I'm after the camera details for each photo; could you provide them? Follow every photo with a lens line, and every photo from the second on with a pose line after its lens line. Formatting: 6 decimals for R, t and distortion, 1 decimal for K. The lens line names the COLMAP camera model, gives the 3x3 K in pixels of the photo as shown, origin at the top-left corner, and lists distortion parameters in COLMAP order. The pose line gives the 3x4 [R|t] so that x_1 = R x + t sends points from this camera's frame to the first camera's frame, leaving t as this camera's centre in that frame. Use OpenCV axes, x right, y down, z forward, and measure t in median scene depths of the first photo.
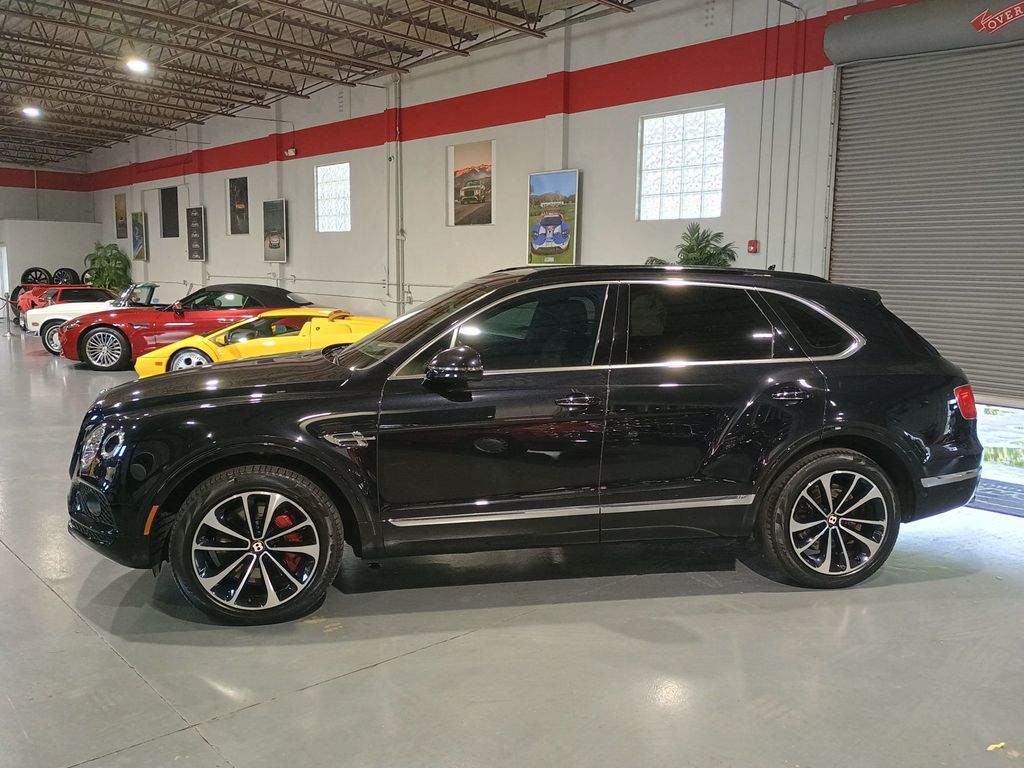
lens RADIAL K [[865.9, 0, 519.8], [0, 865.9, 381.0], [0, 0, 1]] dist [0.012572, -0.012019]
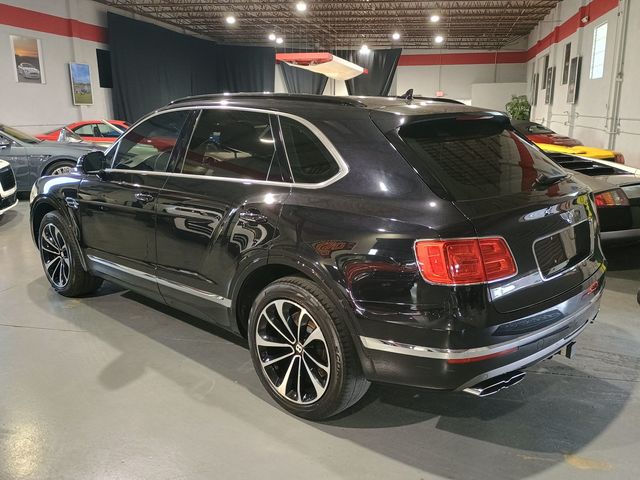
lens RADIAL K [[541.2, 0, 324.9], [0, 541.2, 238.1], [0, 0, 1]] dist [0.012572, -0.012019]
pose [[0.588761, 0.164524, -0.791387, 0.847825], [-0.085899, 0.986257, 0.141130, -0.053773], [0.803730, -0.015113, 0.594802, 0.660016]]
